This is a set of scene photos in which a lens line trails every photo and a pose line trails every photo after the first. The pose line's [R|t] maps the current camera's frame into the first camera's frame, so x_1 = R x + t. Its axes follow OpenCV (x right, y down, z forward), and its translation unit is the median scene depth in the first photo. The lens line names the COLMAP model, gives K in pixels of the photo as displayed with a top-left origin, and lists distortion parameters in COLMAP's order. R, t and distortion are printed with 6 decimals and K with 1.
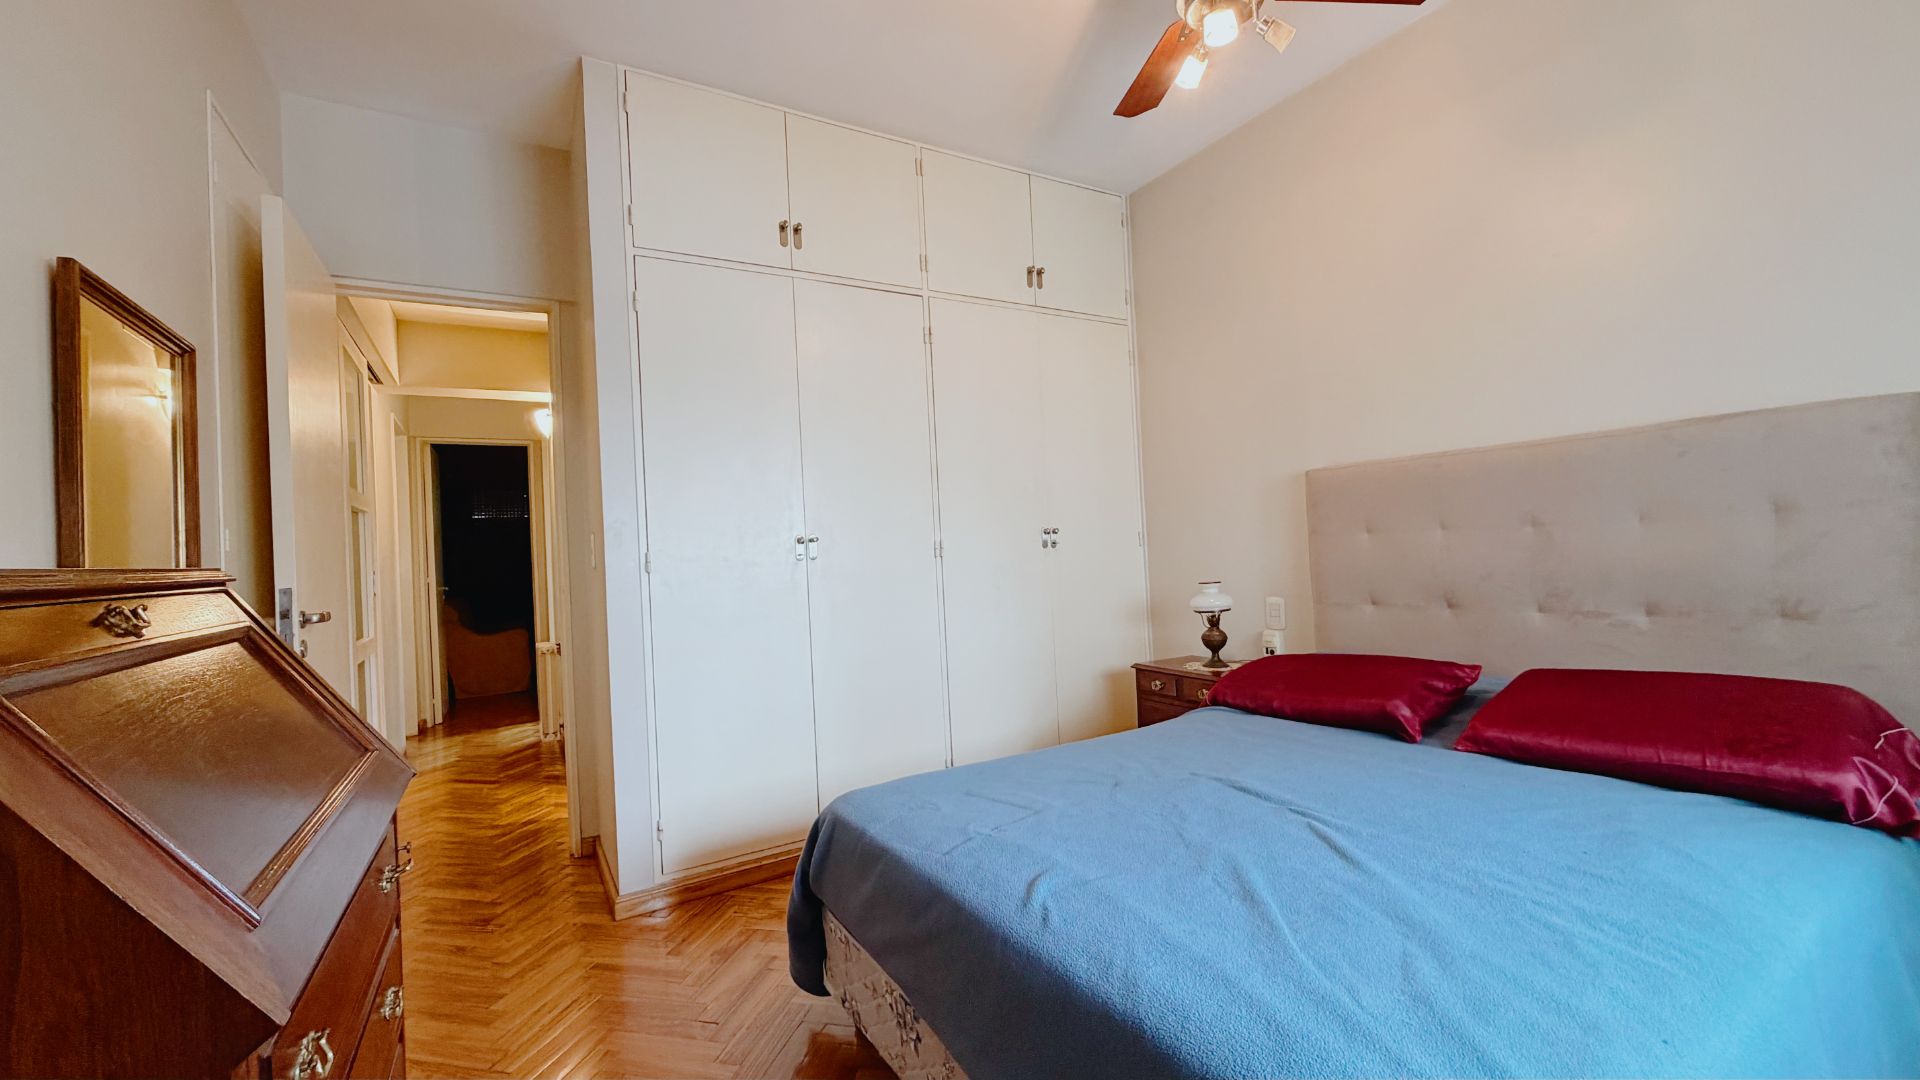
lens RADIAL K [[746.9, 0, 958.8], [0, 746.9, 535.4], [0, 0, 1]] dist [-0.000287, -0.000049]
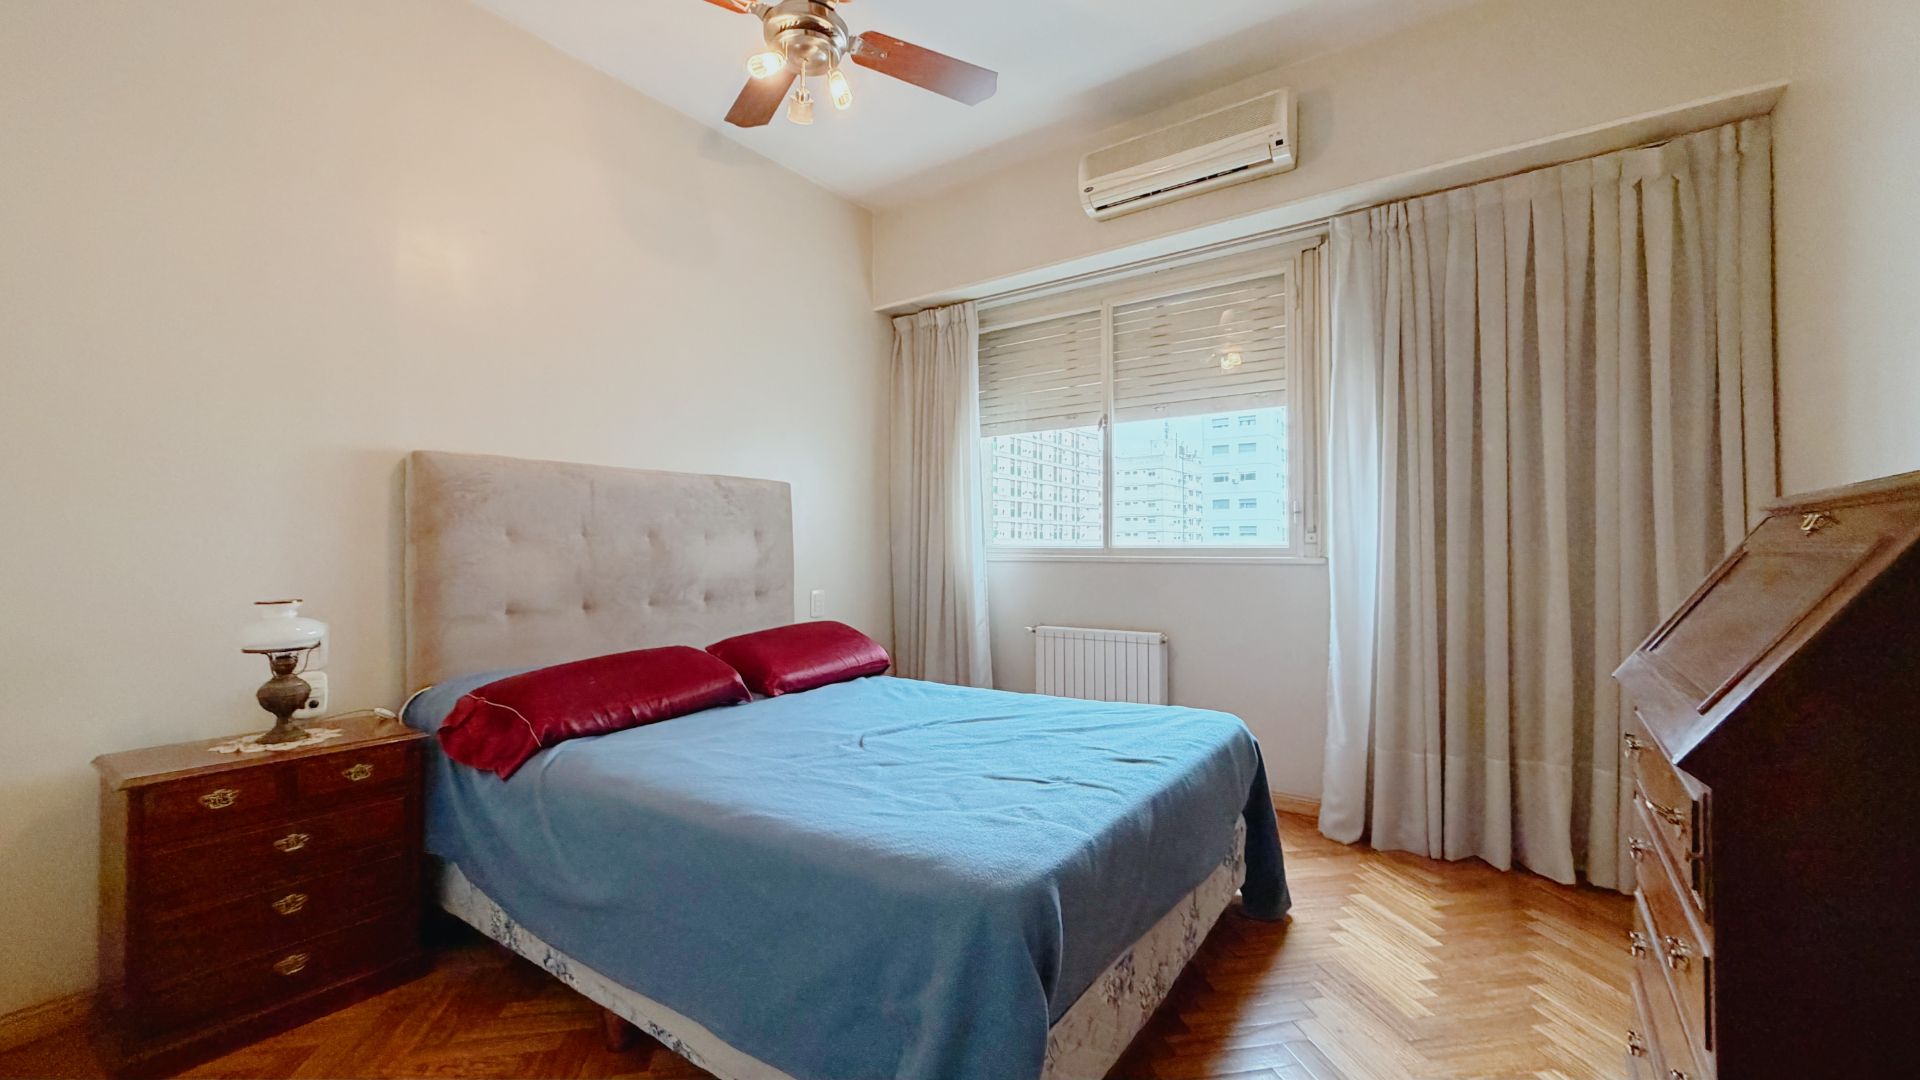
lens RADIAL K [[746.9, 0, 958.8], [0, 746.9, 535.4], [0, 0, 1]] dist [-0.000287, -0.000049]
pose [[-0.377253, 0.067566, 0.923642, -0.472554], [0.006312, 0.997500, -0.070391, 0.060393], [-0.926089, -0.020725, -0.376736, 0.780468]]
